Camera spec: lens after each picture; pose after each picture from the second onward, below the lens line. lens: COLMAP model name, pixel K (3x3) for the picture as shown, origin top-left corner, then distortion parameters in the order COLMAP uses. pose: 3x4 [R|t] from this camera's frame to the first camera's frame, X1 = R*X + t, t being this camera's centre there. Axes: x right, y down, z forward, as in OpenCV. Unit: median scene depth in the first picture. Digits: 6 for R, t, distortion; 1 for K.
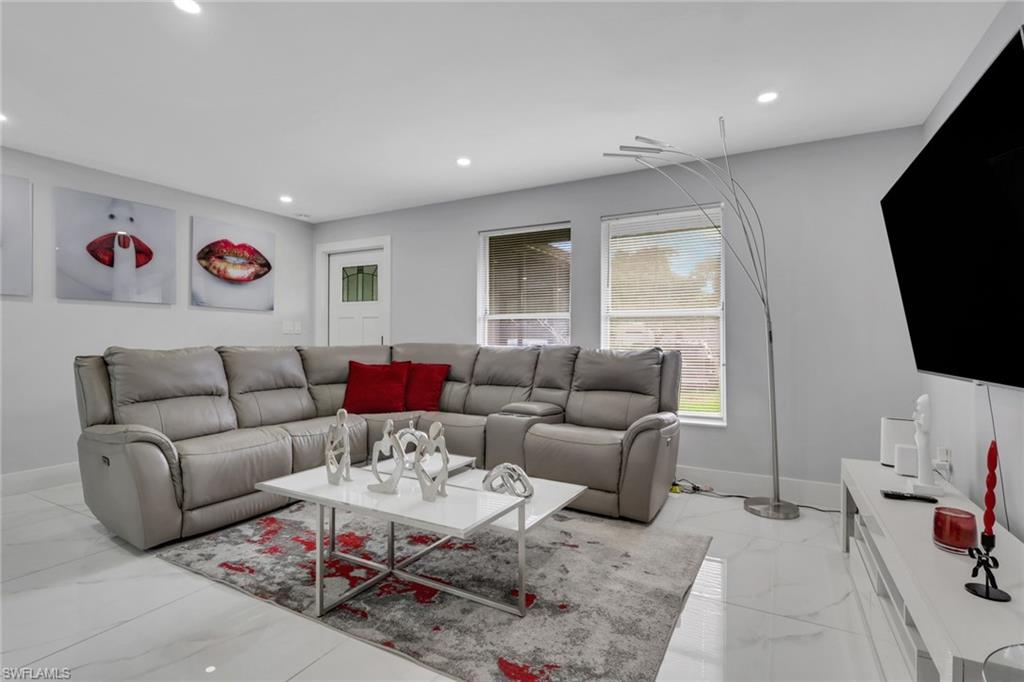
lens RADIAL K [[483.4, 0, 512.0], [0, 483.4, 341.0], [0, 0, 1]] dist [-0.002073, -0.000282]
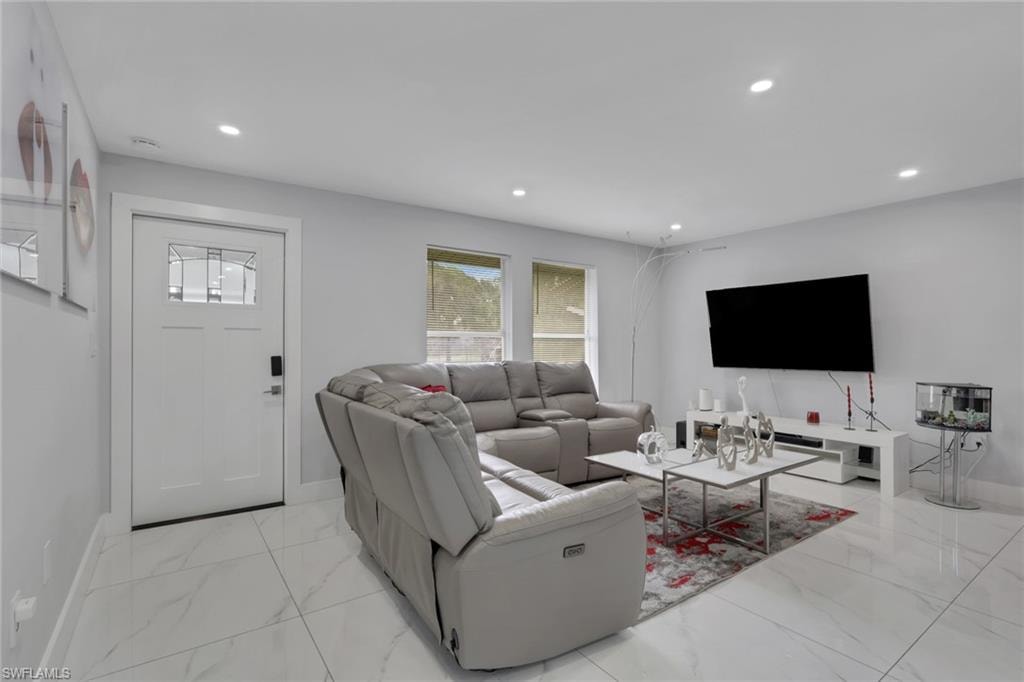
lens RADIAL K [[483.4, 0, 512.0], [0, 483.4, 341.0], [0, 0, 1]] dist [-0.002073, -0.000282]
pose [[0.442208, 0.004396, 0.896902, -1.769731], [0.007324, 0.999937, -0.008512, -0.055012], [-0.896883, 0.010333, 0.442148, 0.898282]]
